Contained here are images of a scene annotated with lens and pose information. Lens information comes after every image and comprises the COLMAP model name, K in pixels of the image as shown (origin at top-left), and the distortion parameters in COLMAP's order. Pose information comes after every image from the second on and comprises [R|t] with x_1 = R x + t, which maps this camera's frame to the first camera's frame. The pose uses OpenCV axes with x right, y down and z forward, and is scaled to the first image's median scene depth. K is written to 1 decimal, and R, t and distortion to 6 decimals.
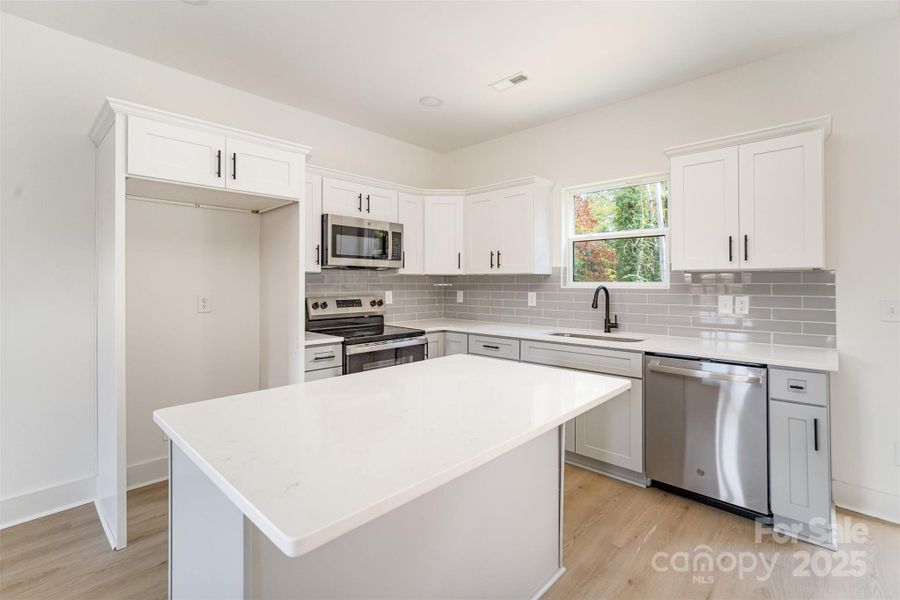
lens RADIAL K [[414.0, 0, 466.1], [0, 414.0, 282.4], [0, 0, 1]] dist [-0.012149, 0.001059]
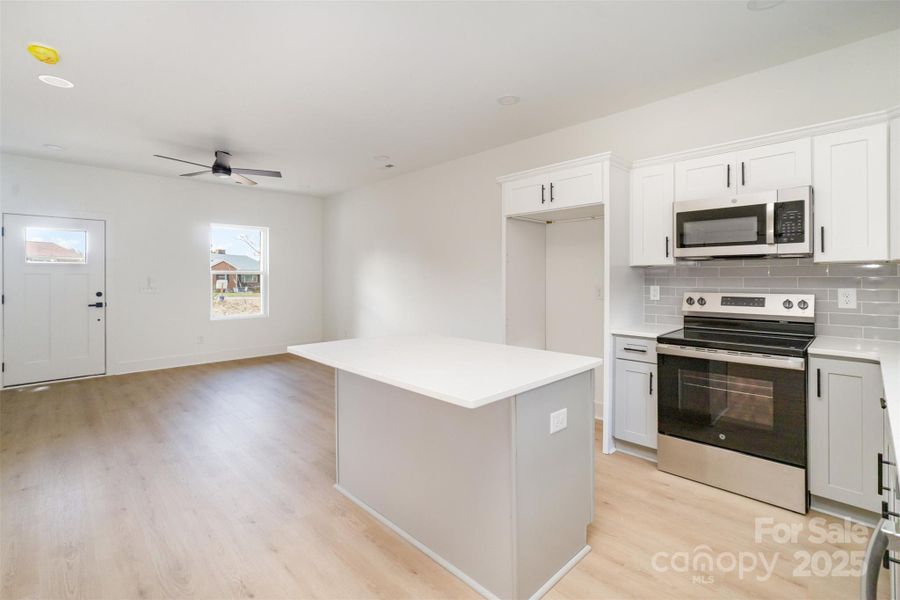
lens RADIAL K [[414.0, 0, 471.6], [0, 414.0, 278.8], [0, 0, 1]] dist [-0.012149, 0.001059]
pose [[-0.042291, -0.000765, -0.999105, 0.551864], [0.001281, 0.999999, -0.000820, 0.006529], [0.999105, -0.001314, -0.042290, 0.518565]]
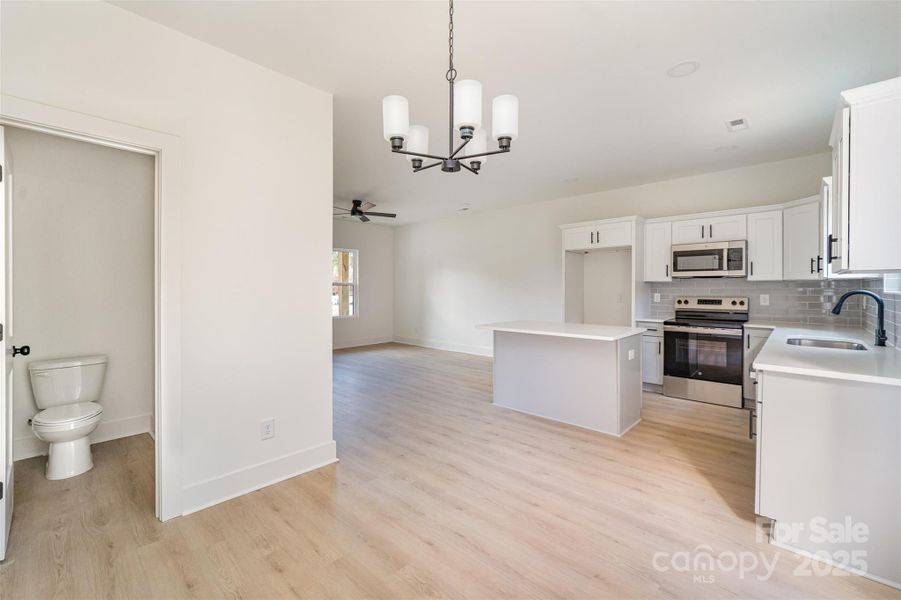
lens RADIAL K [[414.5, 0, 453.3], [0, 414.5, 292.6], [0, 0, 1]] dist [-0.012149, 0.001059]
pose [[0.014759, 0.009511, -0.999846, 1.147415], [0.001015, 0.999954, 0.009527, 0.003903], [0.999891, -0.001156, 0.014748, 0.100917]]
